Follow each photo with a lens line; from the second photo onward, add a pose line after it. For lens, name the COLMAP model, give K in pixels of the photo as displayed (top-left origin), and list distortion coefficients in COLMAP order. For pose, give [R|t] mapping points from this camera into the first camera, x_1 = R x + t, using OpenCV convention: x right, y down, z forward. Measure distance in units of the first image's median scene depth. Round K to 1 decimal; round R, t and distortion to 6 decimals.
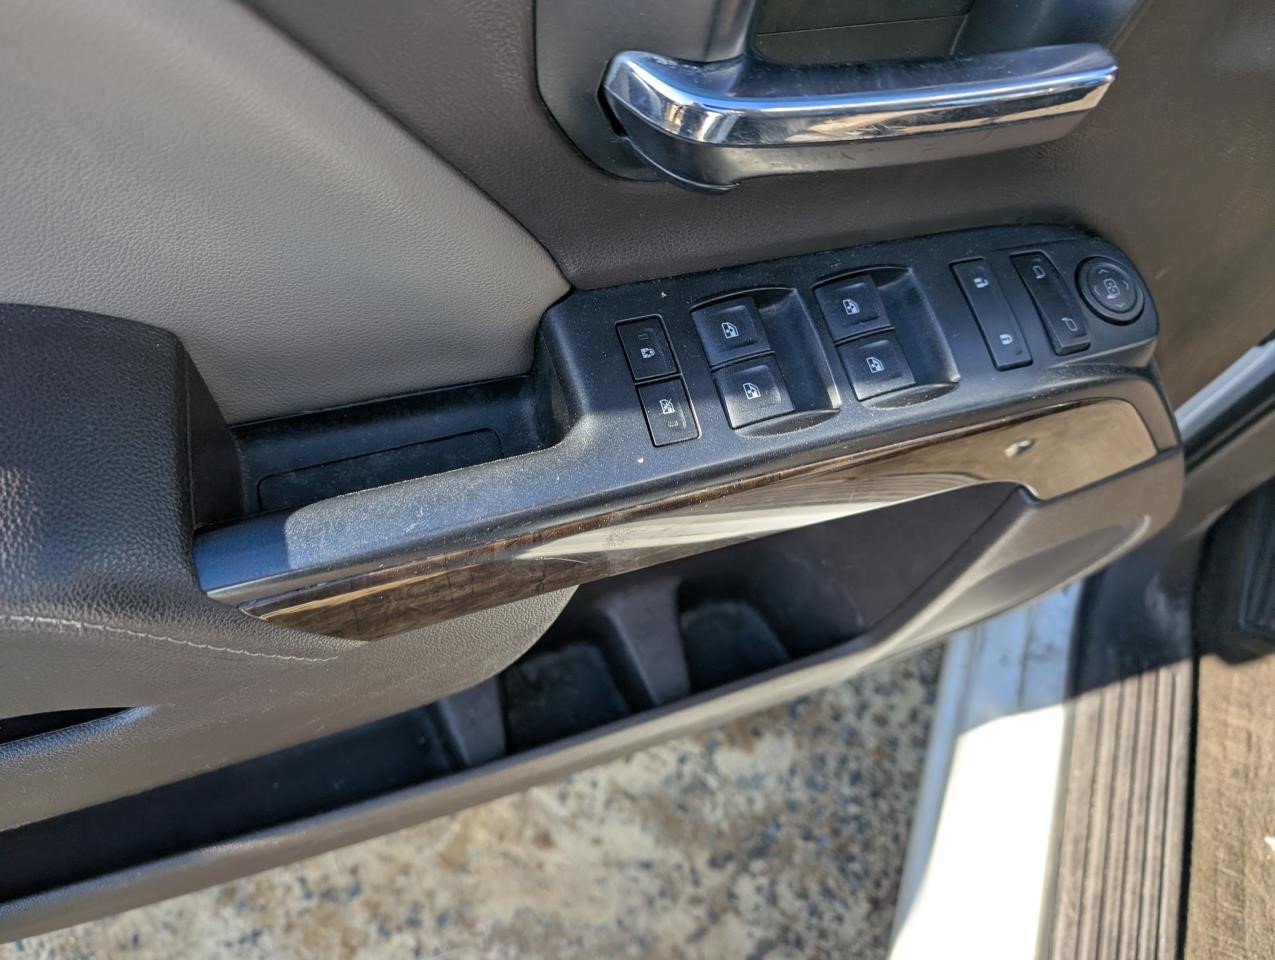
lens RADIAL K [[927.7, 0, 636.0], [0, 927.7, 452.2], [0, 0, 1]] dist [0.000925, -0.005670]
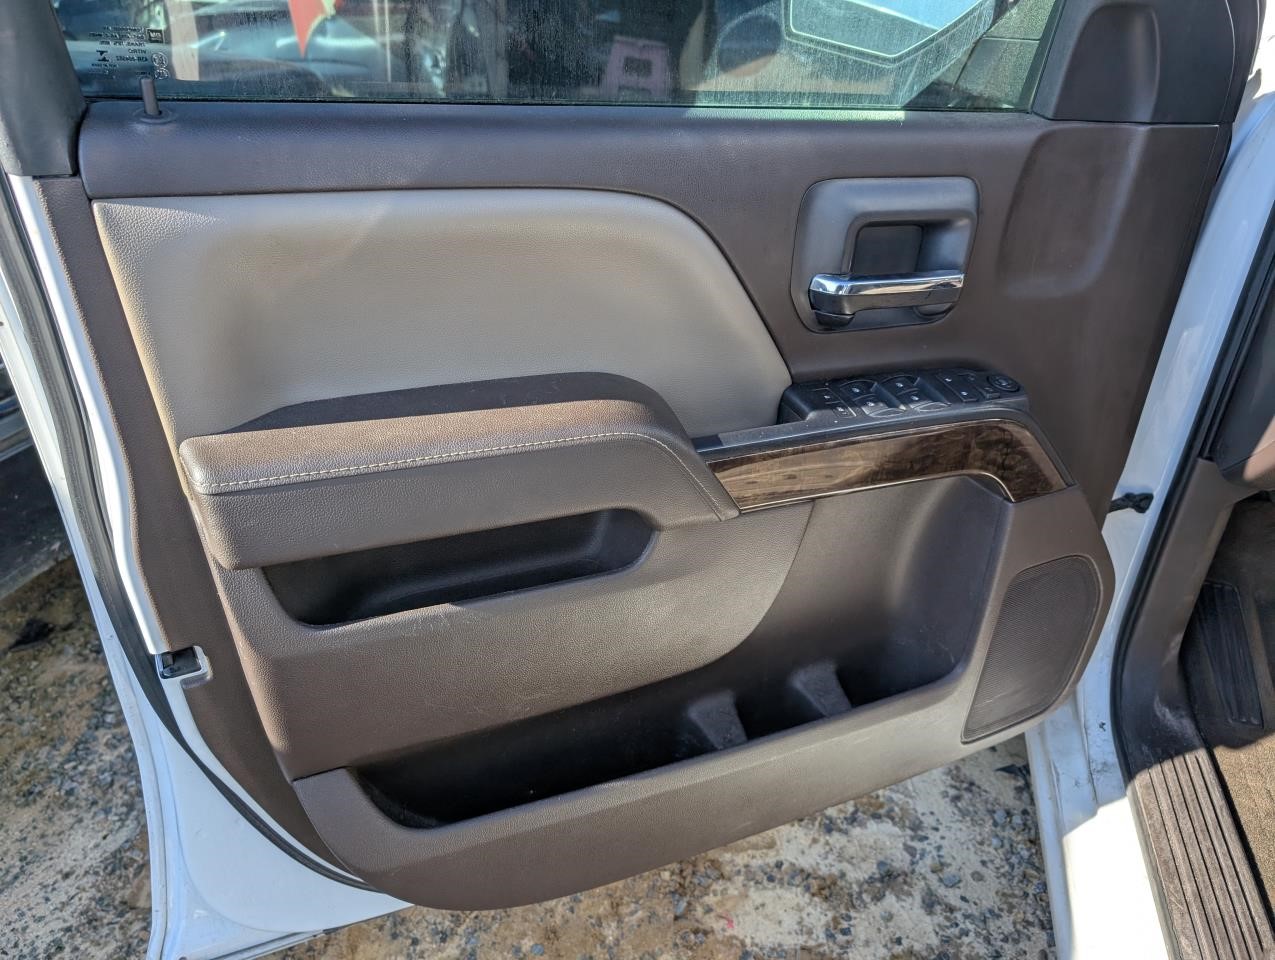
lens RADIAL K [[927.7, 0, 636.0], [0, 927.7, 452.2], [0, 0, 1]] dist [0.000925, -0.005670]
pose [[0.993907, -0.106650, 0.027818, -0.256602], [0.103979, 0.823578, -0.557590, 0.595738], [0.036556, 0.557086, 0.829650, -0.460649]]
